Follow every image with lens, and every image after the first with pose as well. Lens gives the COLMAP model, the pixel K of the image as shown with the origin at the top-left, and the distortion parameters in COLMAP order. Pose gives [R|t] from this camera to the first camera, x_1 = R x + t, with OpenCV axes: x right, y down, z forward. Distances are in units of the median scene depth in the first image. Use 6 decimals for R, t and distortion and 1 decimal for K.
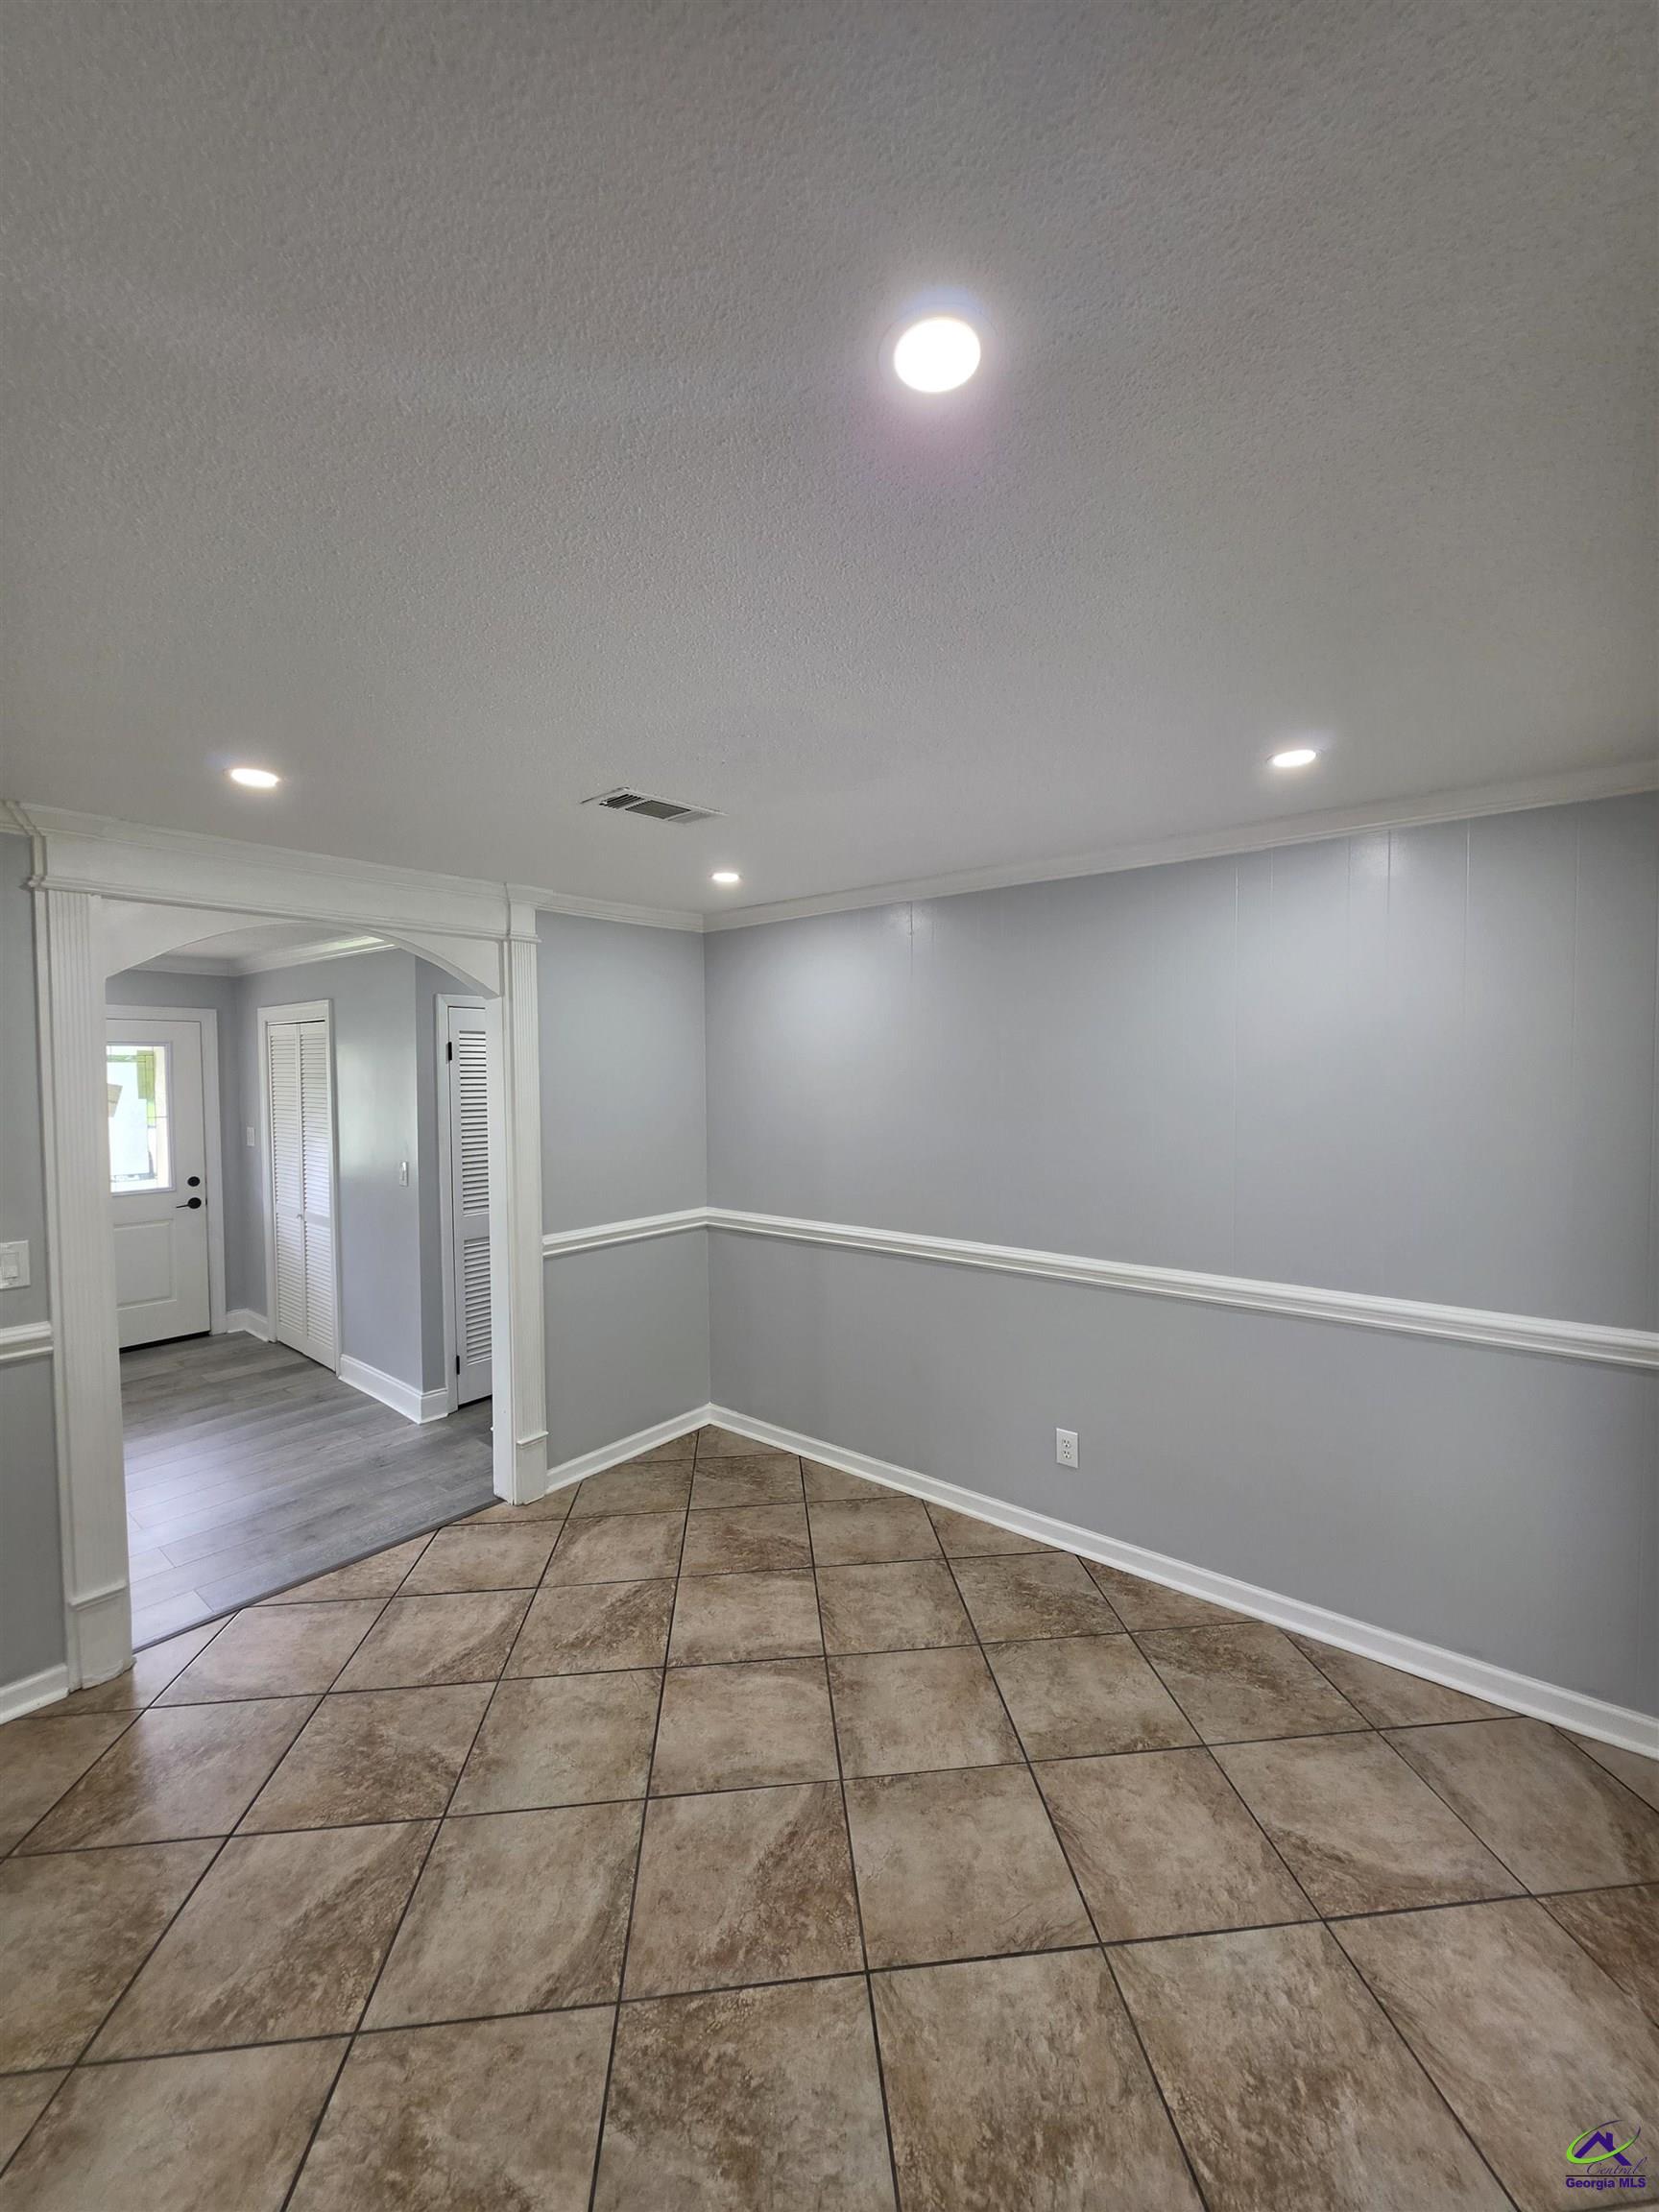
lens RADIAL K [[887.3, 0, 852.3], [0, 887.3, 1102.5], [0, 0, 1]] dist [-0.001350, 0.000192]
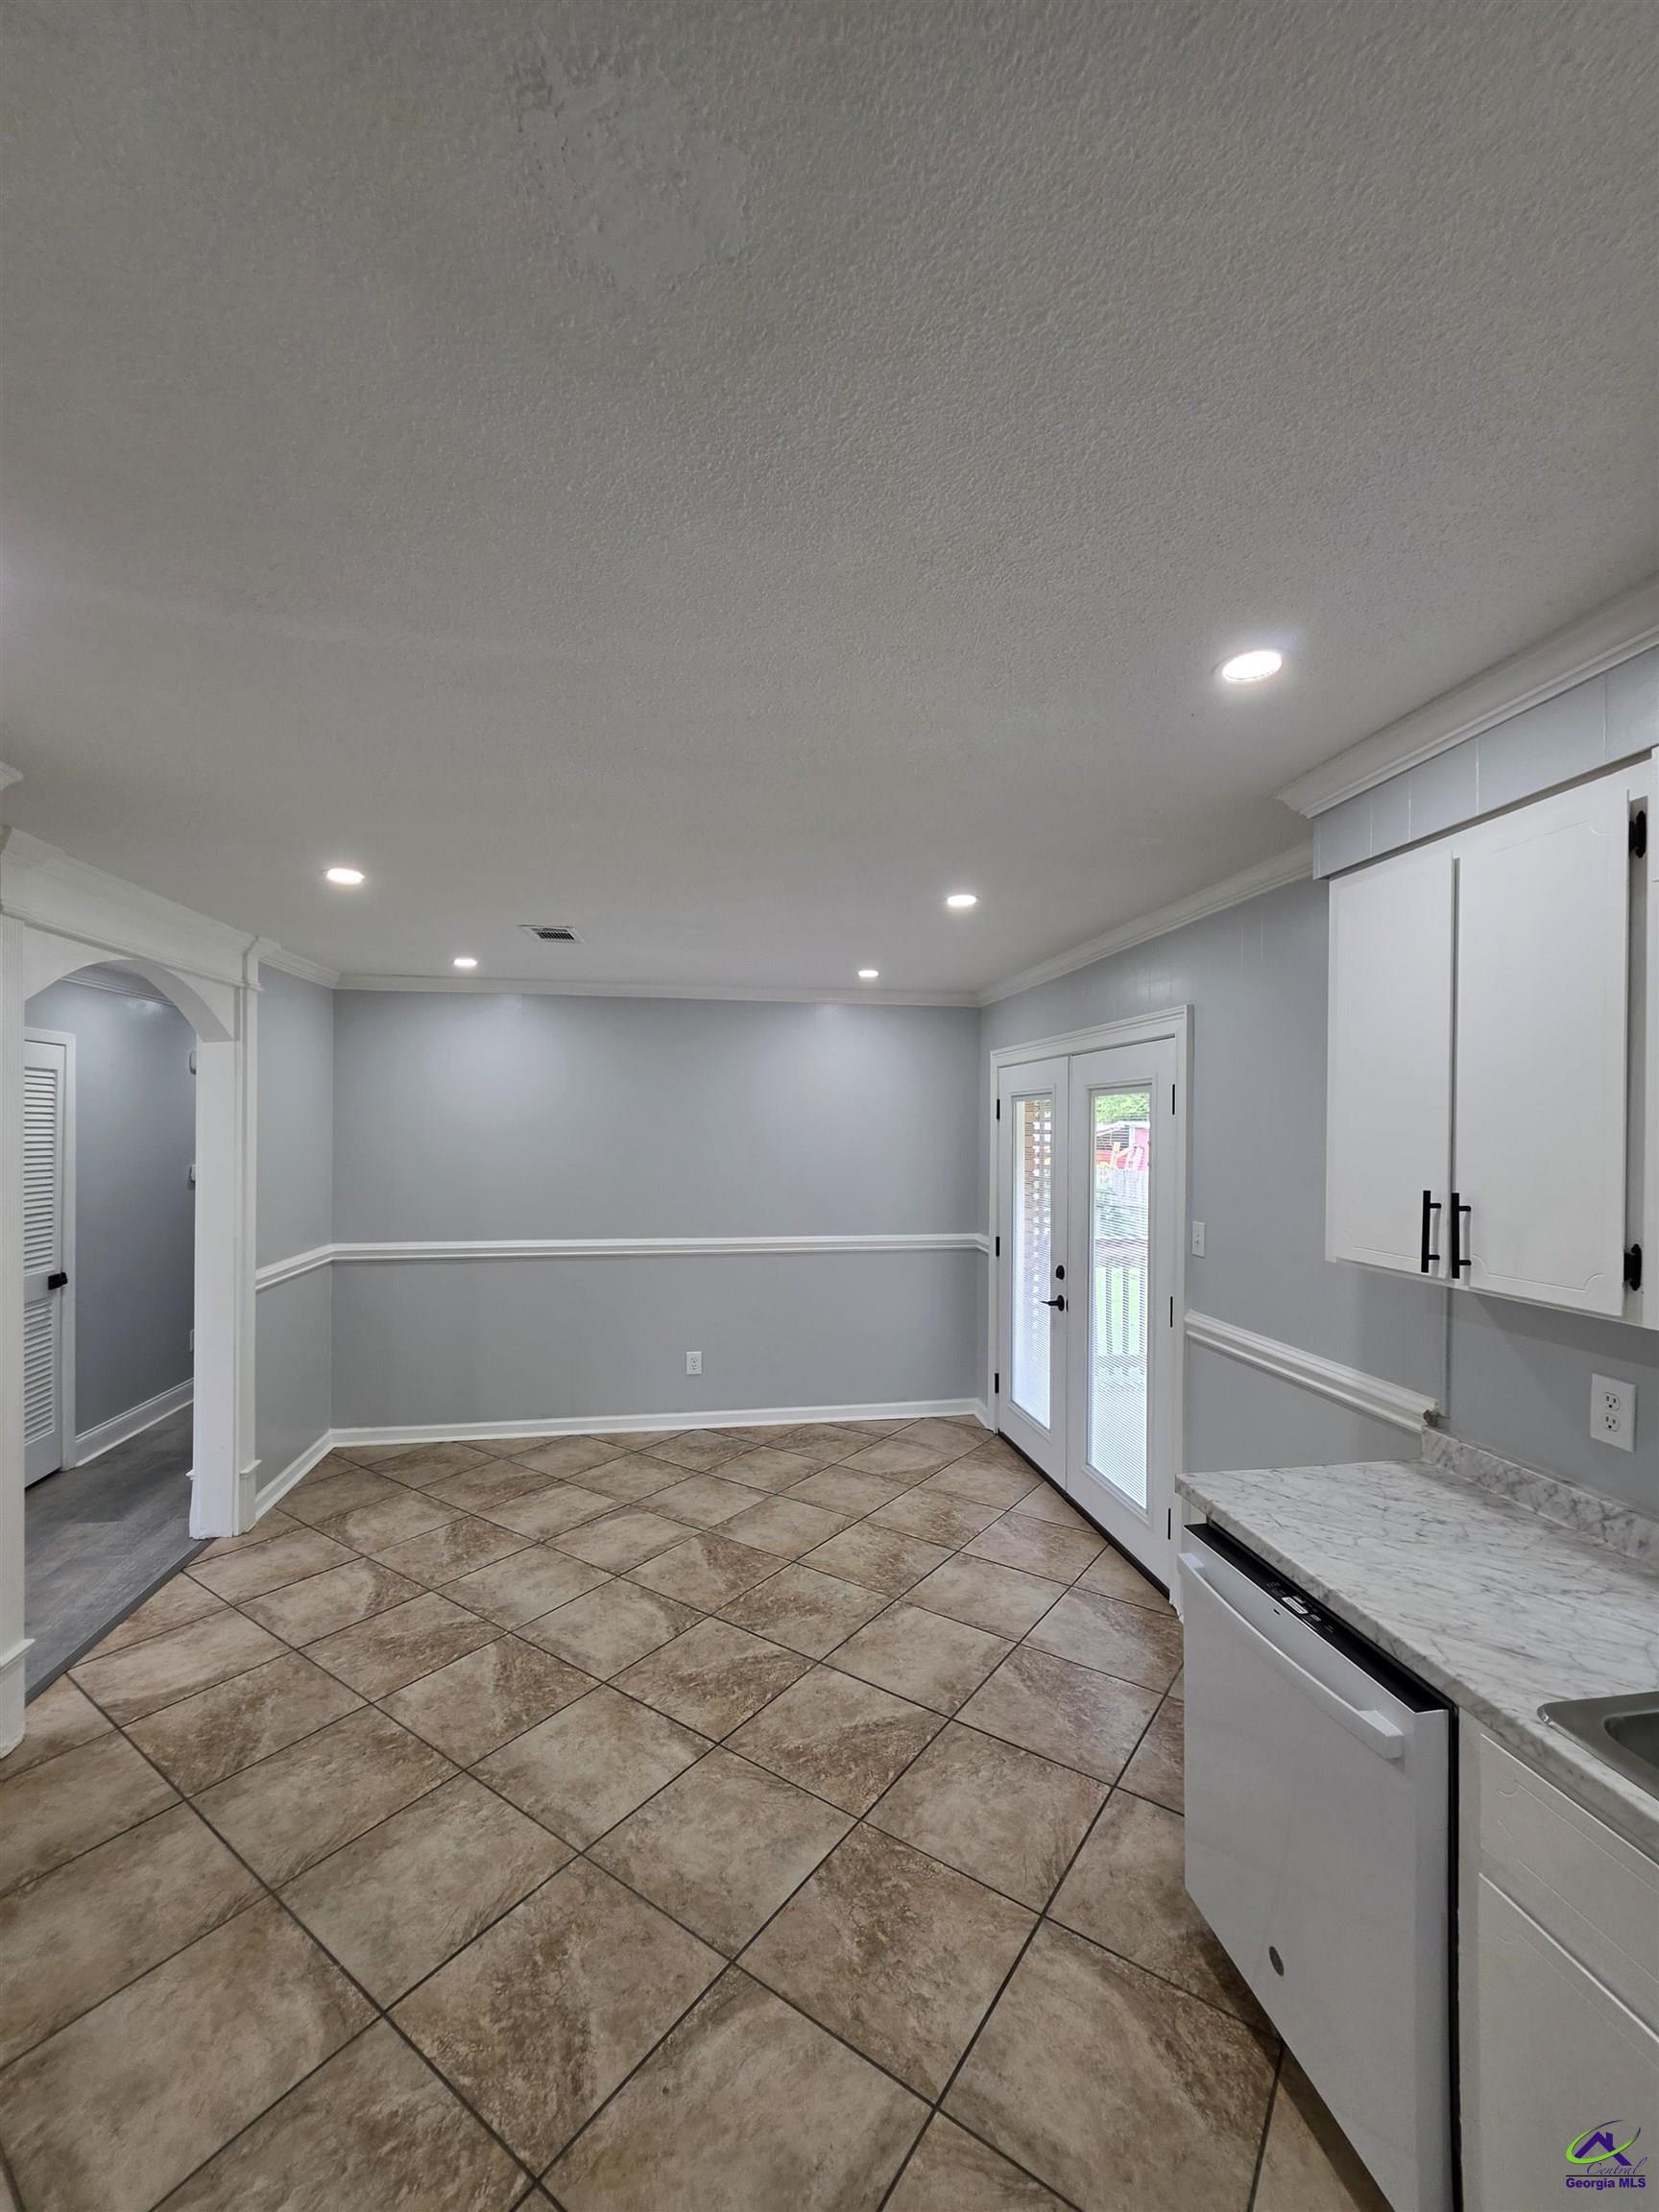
lens RADIAL K [[887.3, 0, 828.0], [0, 887.3, 1114.6], [0, 0, 1]] dist [-0.001350, 0.000192]
pose [[0.667845, 0.024901, 0.743884, -0.942625], [0.019331, 0.998523, -0.050780, 0.044651], [-0.744049, 0.048293, 0.666377, -0.291611]]
